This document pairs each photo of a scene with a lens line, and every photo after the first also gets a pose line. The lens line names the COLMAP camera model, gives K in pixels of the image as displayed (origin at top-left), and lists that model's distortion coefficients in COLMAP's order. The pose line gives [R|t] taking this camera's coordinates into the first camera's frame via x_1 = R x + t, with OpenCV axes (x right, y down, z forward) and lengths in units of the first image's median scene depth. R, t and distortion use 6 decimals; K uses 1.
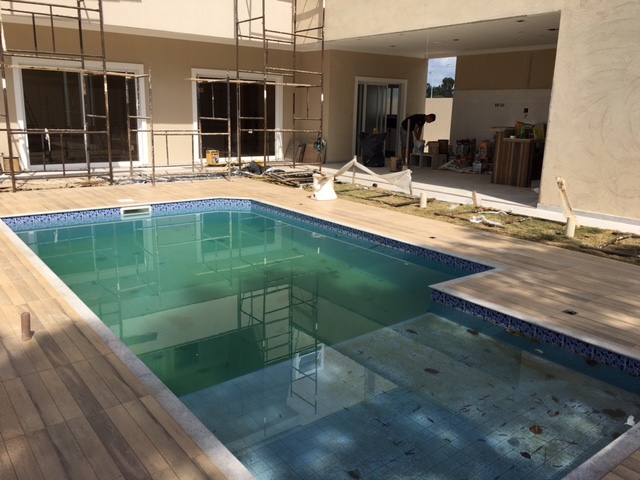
lens RADIAL K [[545.5, 0, 318.6], [0, 545.5, 232.5], [0, 0, 1]] dist [0.091505, -0.122463]
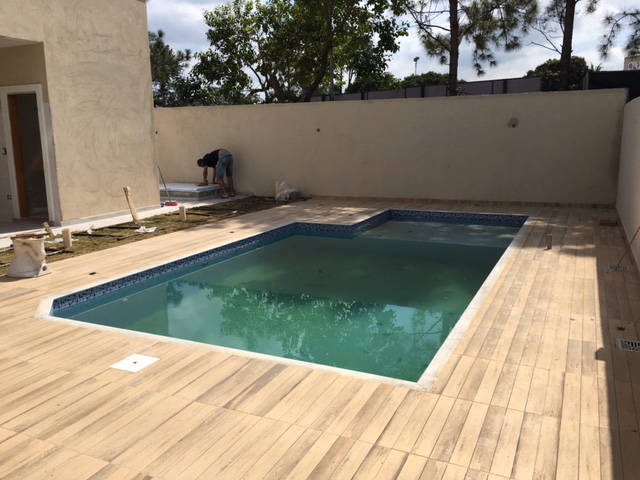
lens RADIAL K [[545.5, 0, 318.6], [0, 545.5, 232.5], [0, 0, 1]] dist [0.091505, -0.122463]
pose [[-0.451666, -0.177347, 0.874383, -0.616764], [0.203572, 0.933707, 0.294535, -0.201635], [-0.868652, 0.311031, -0.385621, 0.814848]]
